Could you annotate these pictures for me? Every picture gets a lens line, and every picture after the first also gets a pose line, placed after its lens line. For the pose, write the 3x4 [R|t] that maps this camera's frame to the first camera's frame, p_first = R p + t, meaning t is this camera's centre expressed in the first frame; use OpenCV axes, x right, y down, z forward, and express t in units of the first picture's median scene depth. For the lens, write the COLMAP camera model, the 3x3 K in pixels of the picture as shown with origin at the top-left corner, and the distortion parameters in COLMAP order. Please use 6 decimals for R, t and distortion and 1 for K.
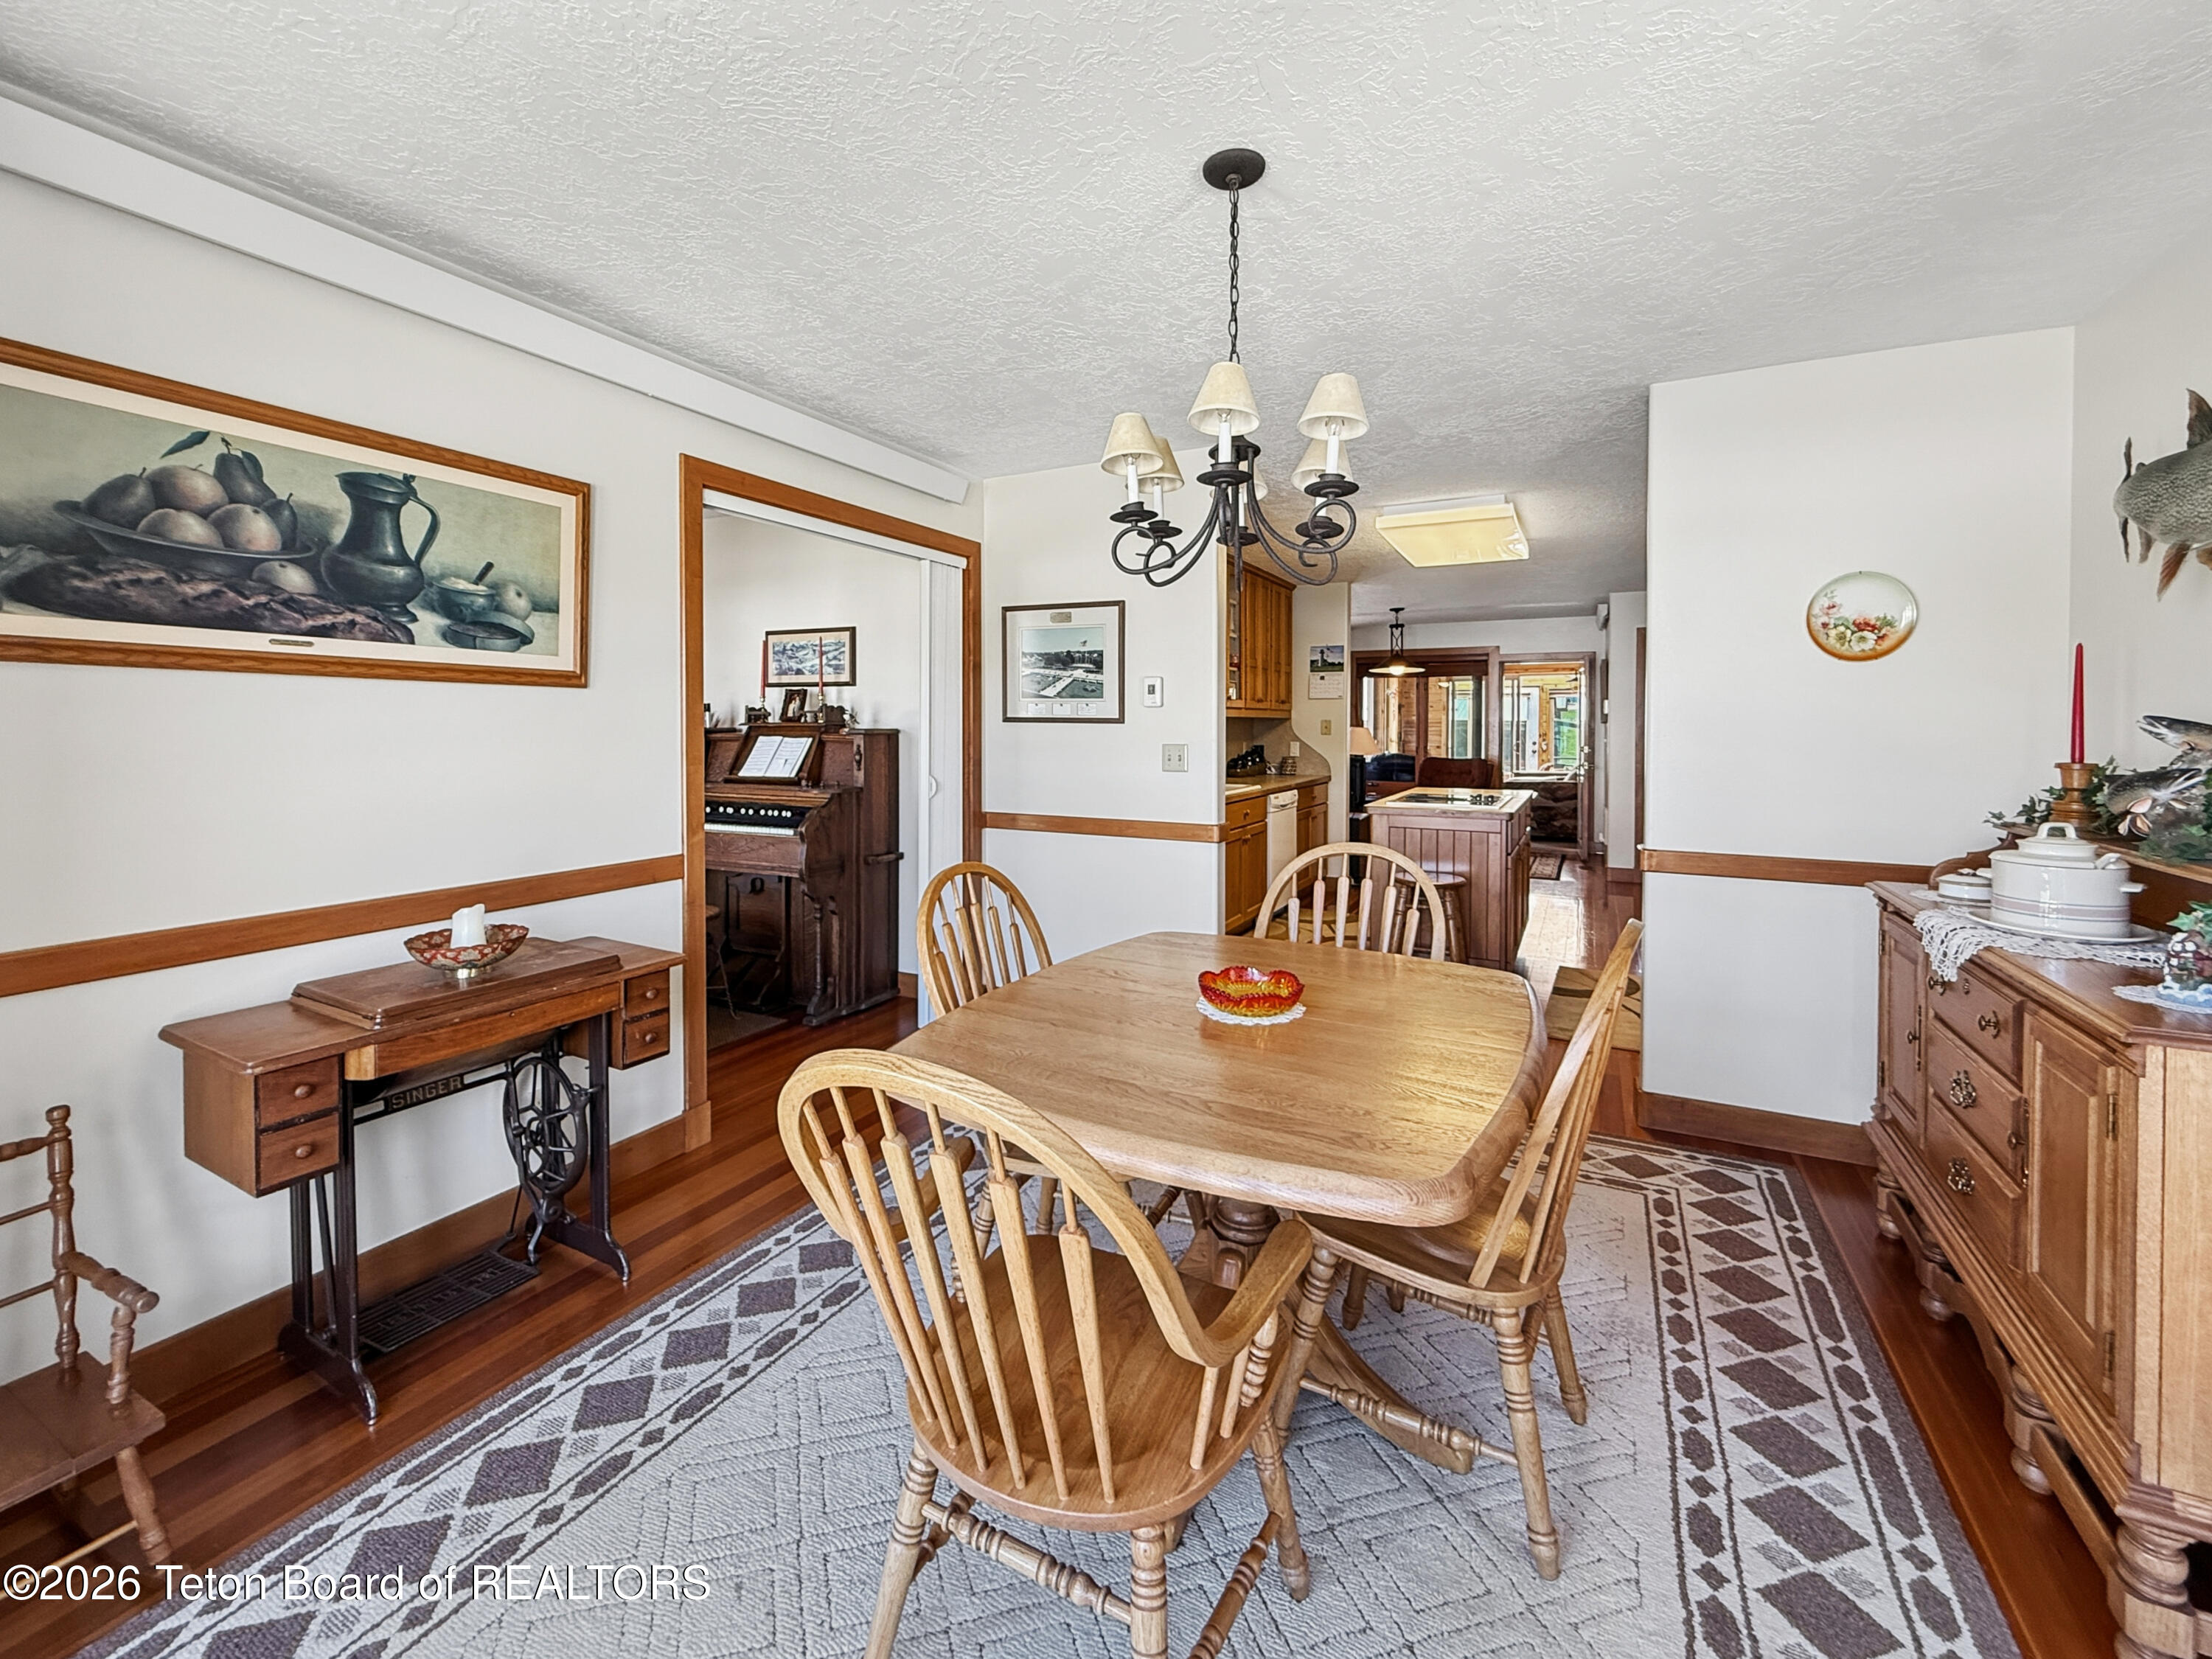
lens RADIAL K [[894.3, 0, 1107.5], [0, 894.3, 827.8], [0, 0, 1]] dist [-0.001631, 0.001045]
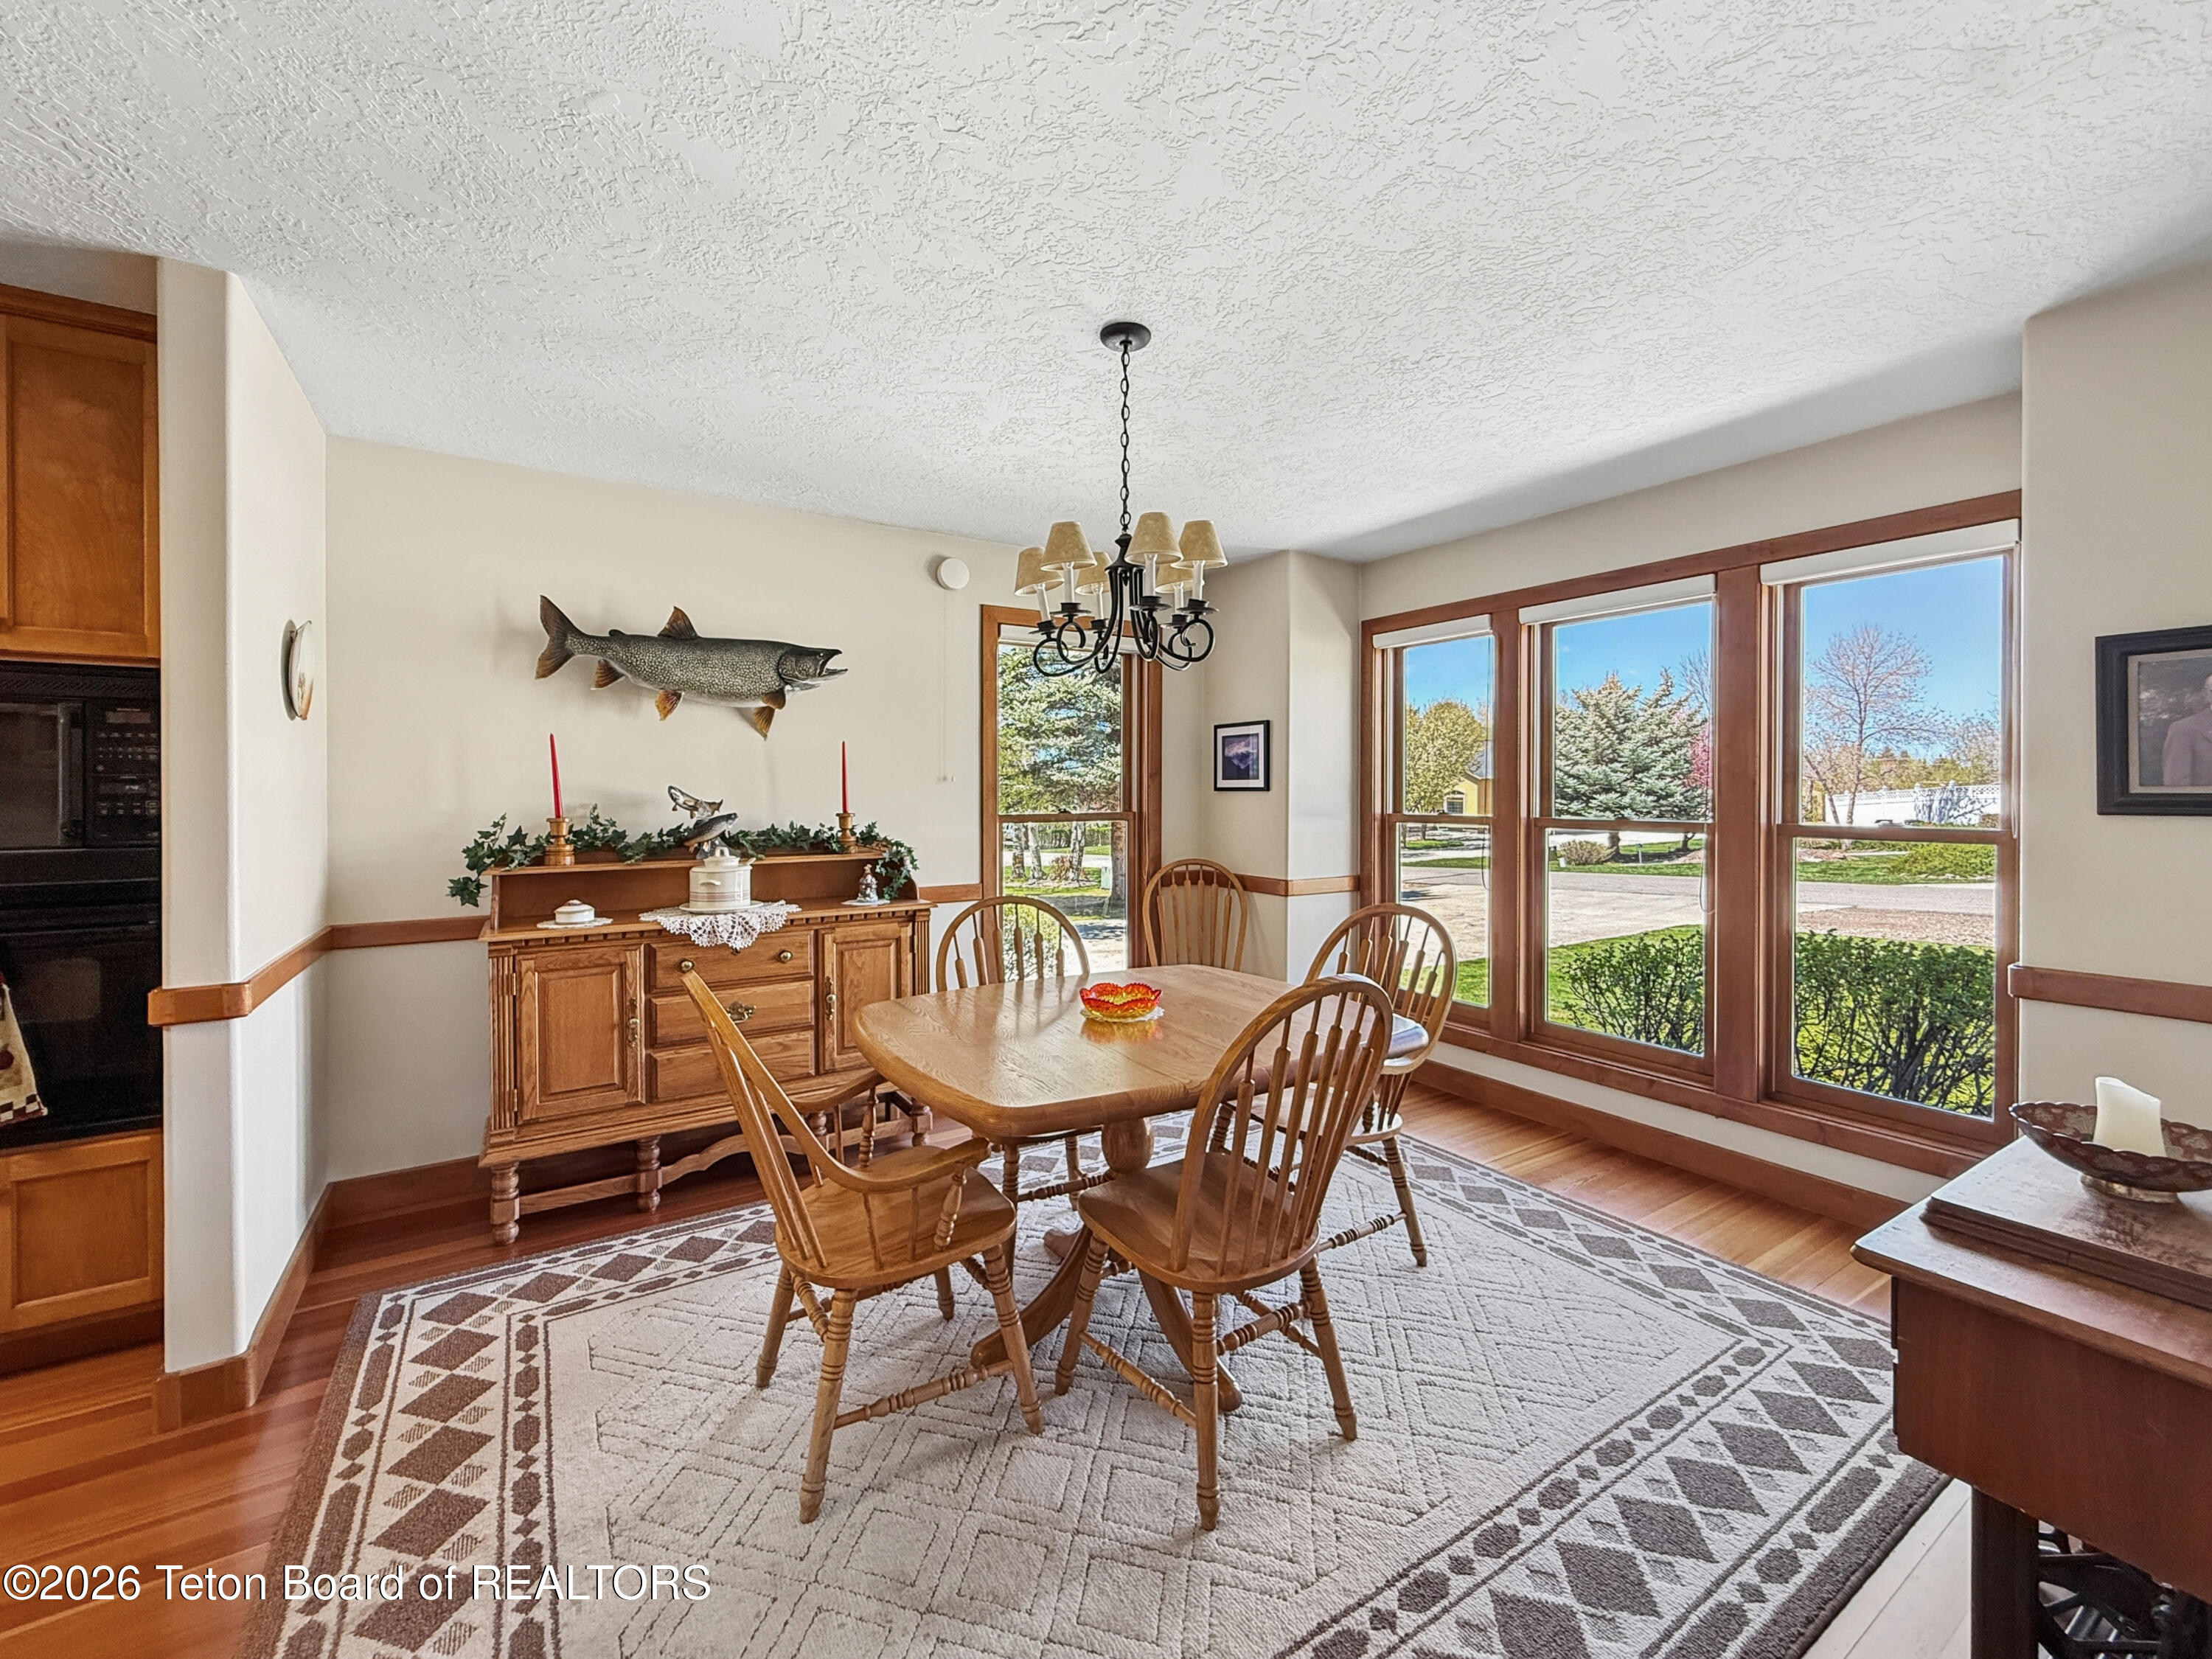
lens RADIAL K [[894.3, 0, 1112.1], [0, 894.3, 793.3], [0, 0, 1]] dist [-0.001631, 0.001045]
pose [[-0.871176, 0.001155, 0.490970, -0.322785], [0.057198, 0.993427, 0.099156, -0.165194], [-0.487628, 0.114465, -0.865515, 1.454965]]
